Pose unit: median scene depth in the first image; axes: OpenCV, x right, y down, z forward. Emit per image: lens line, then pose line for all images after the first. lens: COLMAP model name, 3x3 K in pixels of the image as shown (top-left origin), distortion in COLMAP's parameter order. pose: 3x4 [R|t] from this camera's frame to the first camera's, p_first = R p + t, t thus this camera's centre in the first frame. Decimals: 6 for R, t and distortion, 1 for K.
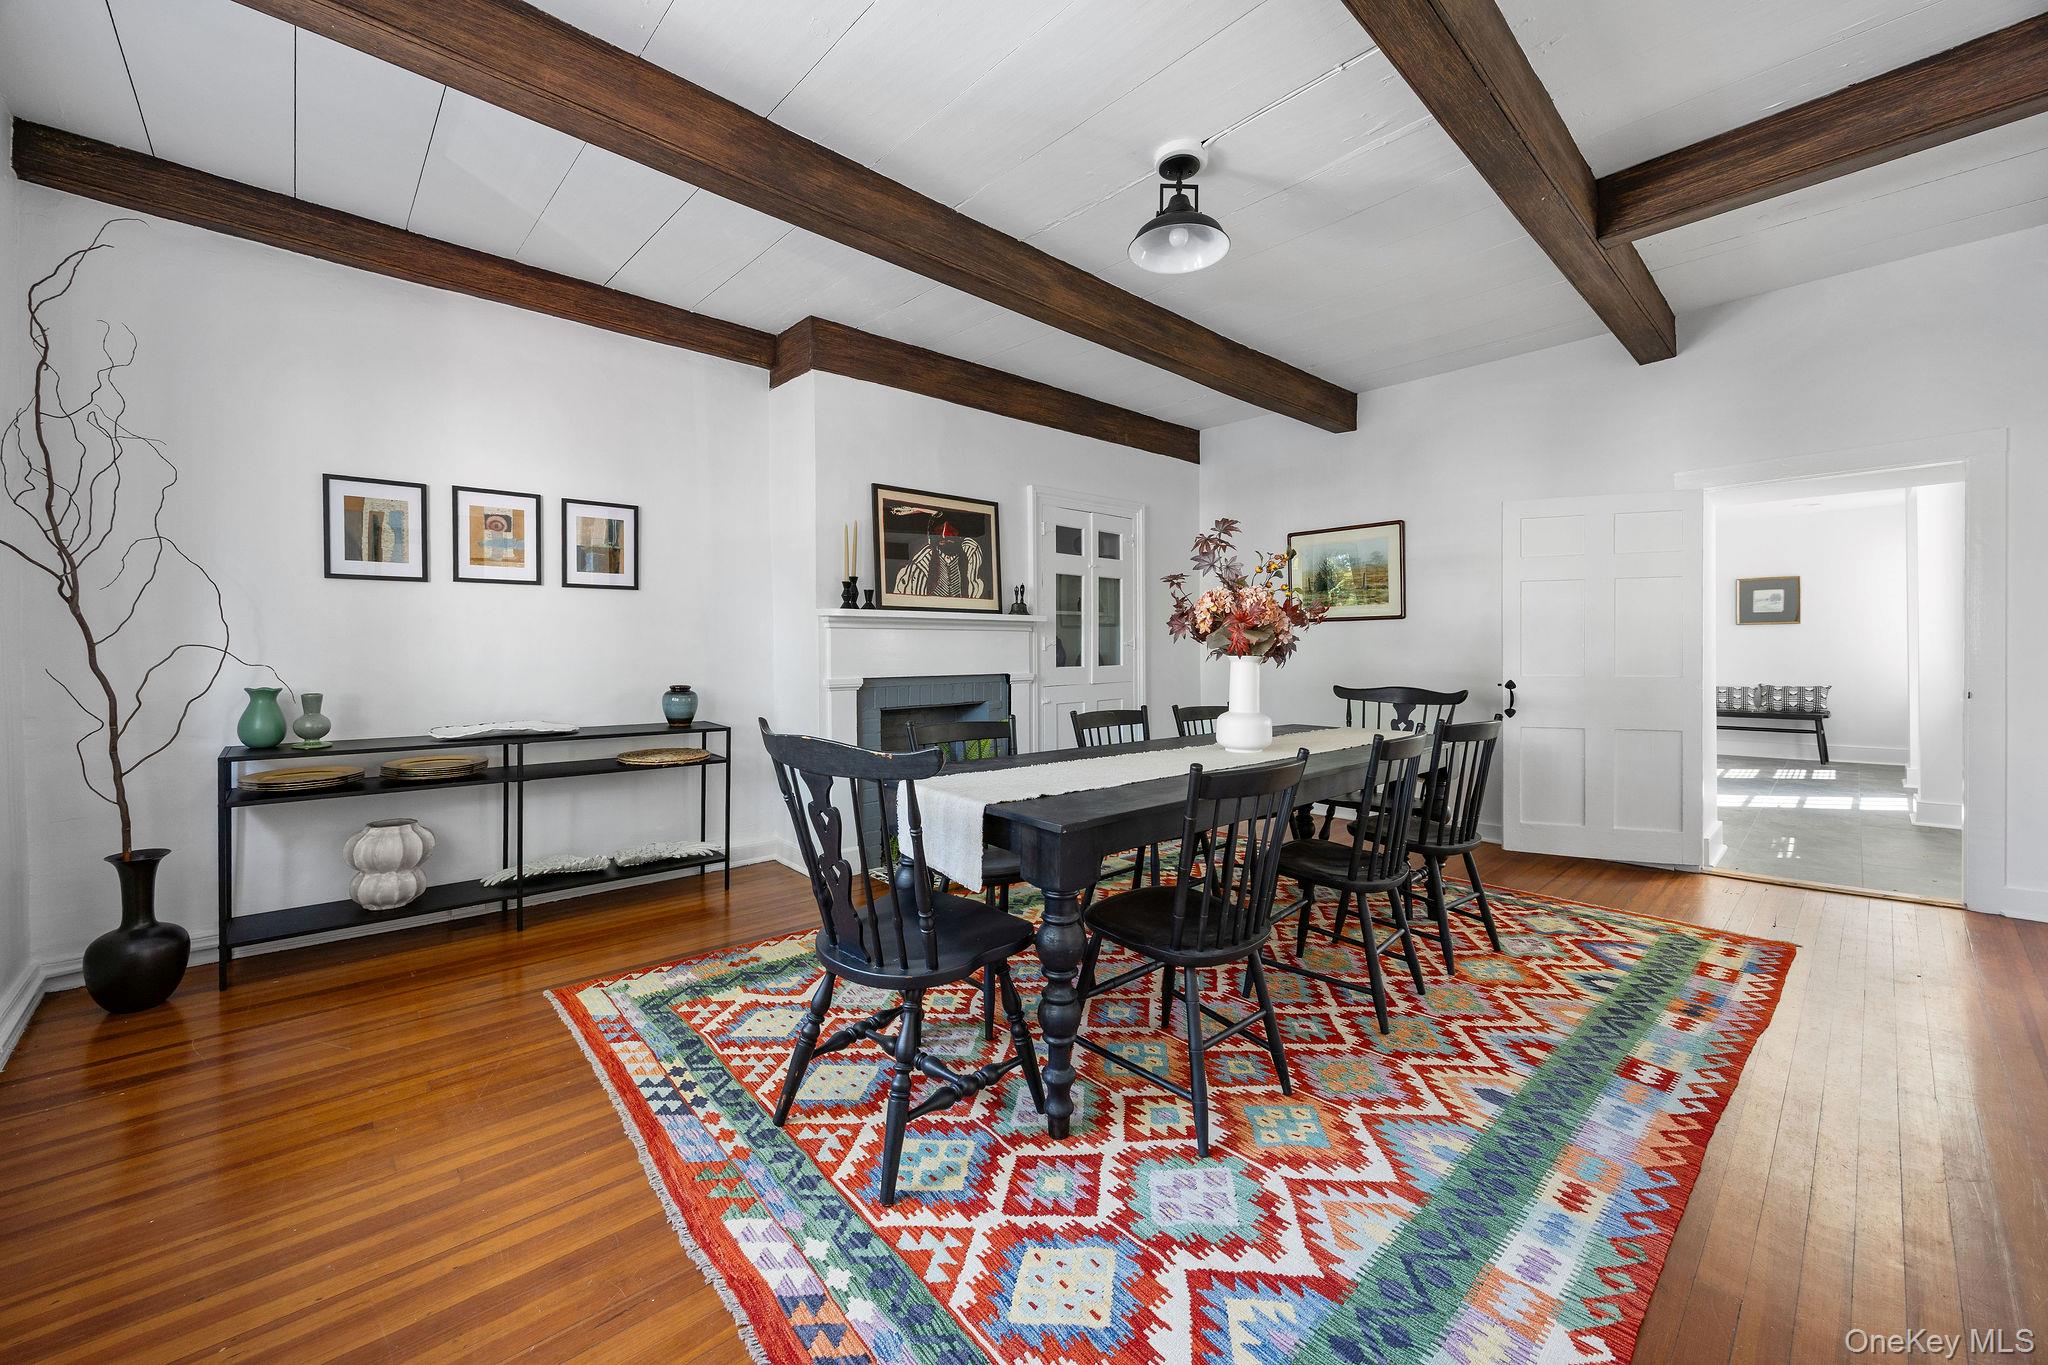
lens RADIAL K [[796.7, 0, 1022.0], [0, 796.7, 662.8], [0, 0, 1]] dist [-0.001139, -0.000014]
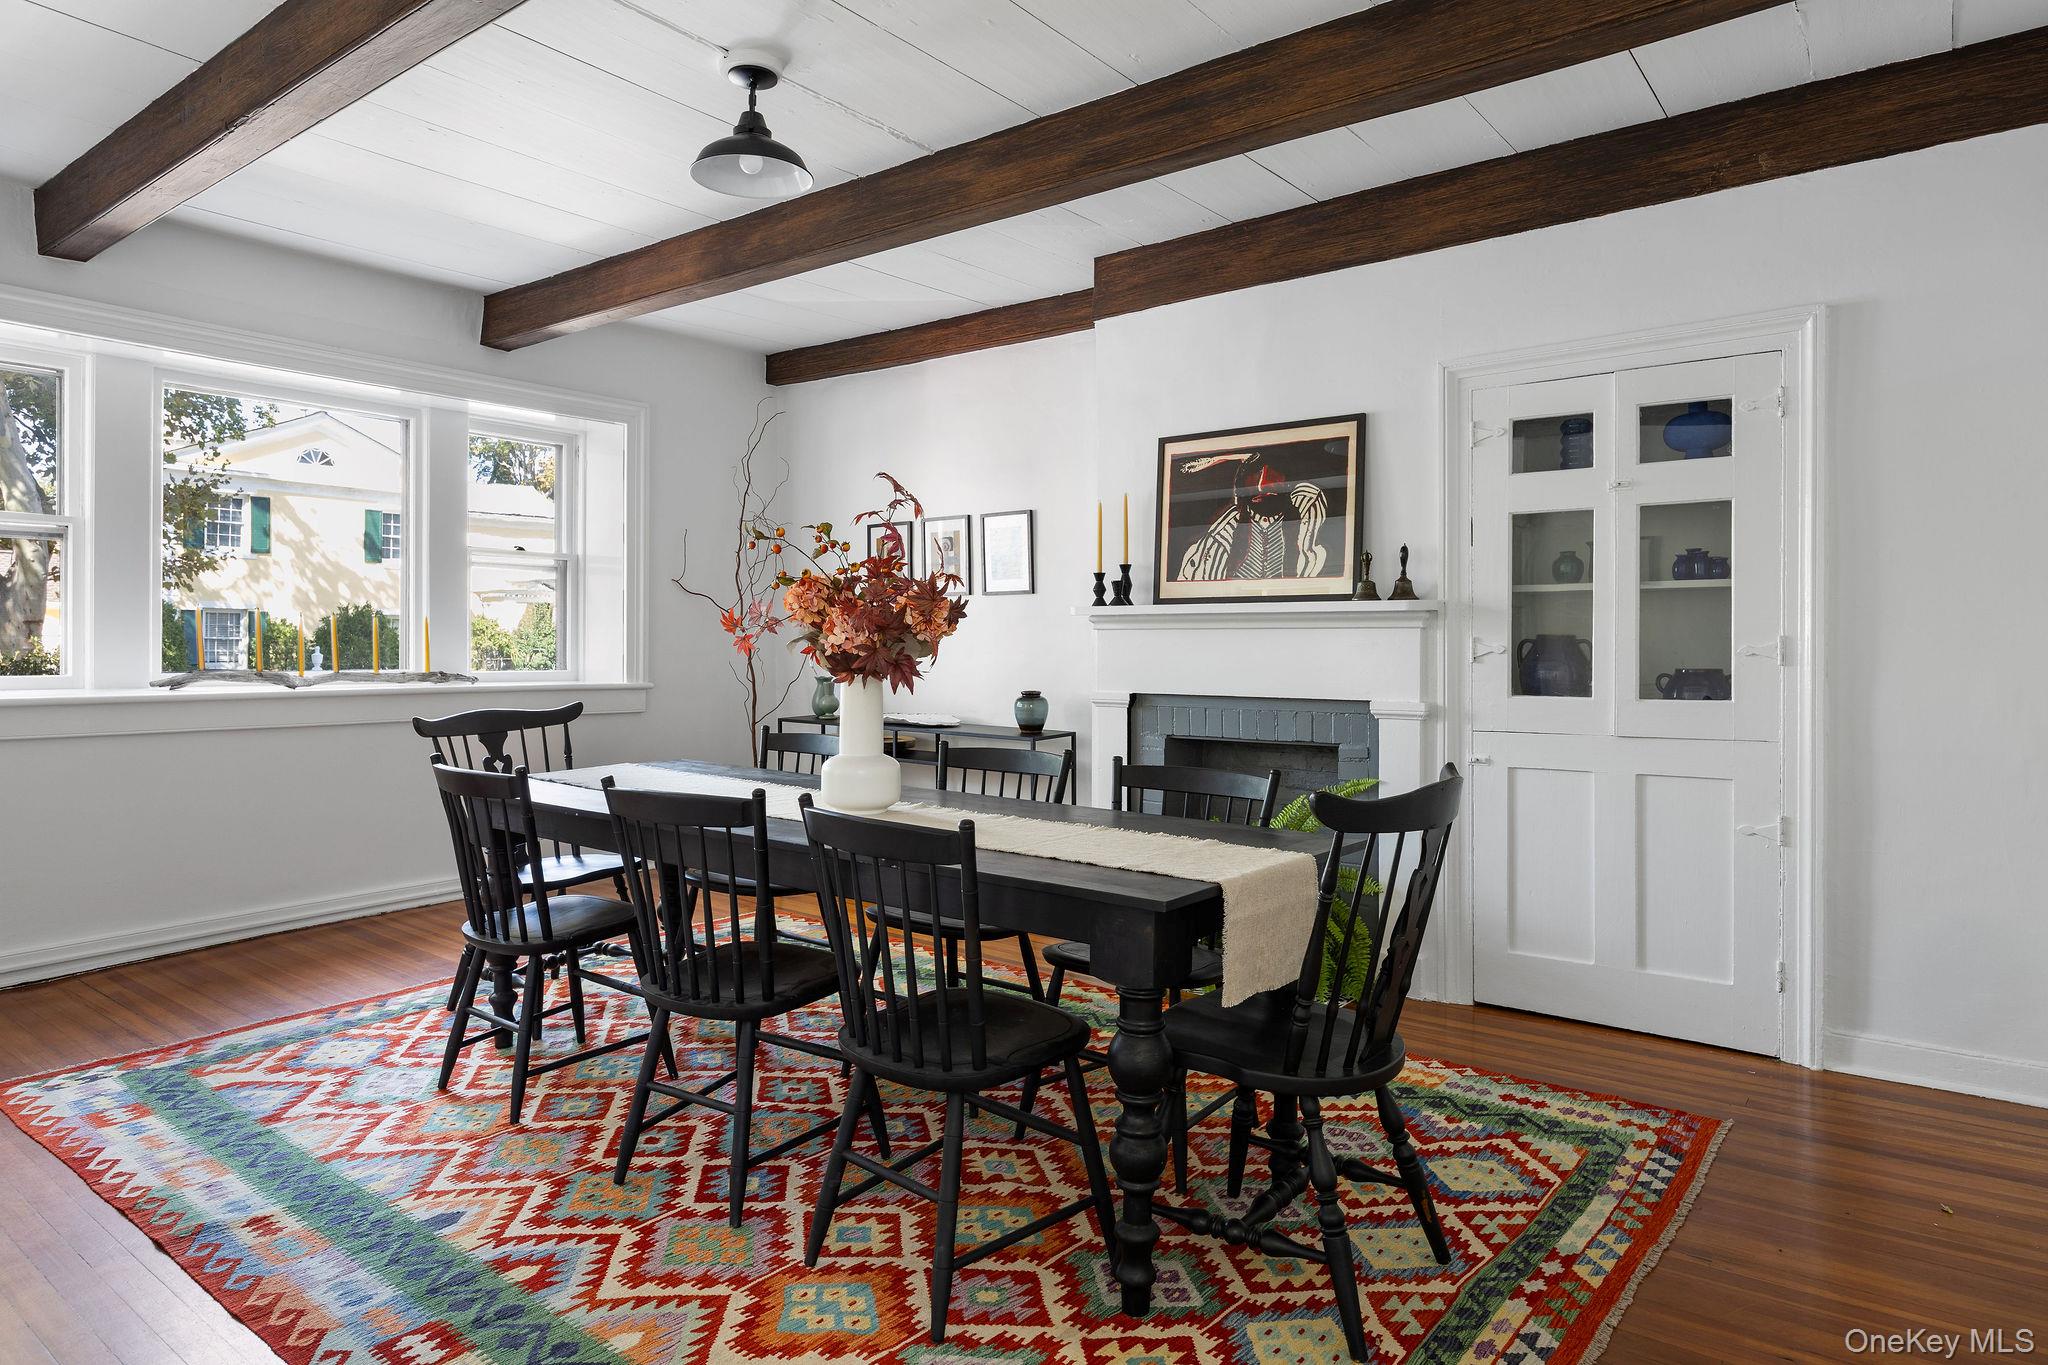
lens RADIAL K [[1220.9, 0, 1023.0], [0, 1220.9, 667.7], [0, 0, 1]] dist [-0.007753, -0.001148]
pose [[0.157100, 0.024724, -0.987273, 0.992724], [-0.019287, 0.999573, 0.021963, -0.030536], [0.987394, 0.015591, 0.157509, 0.721966]]
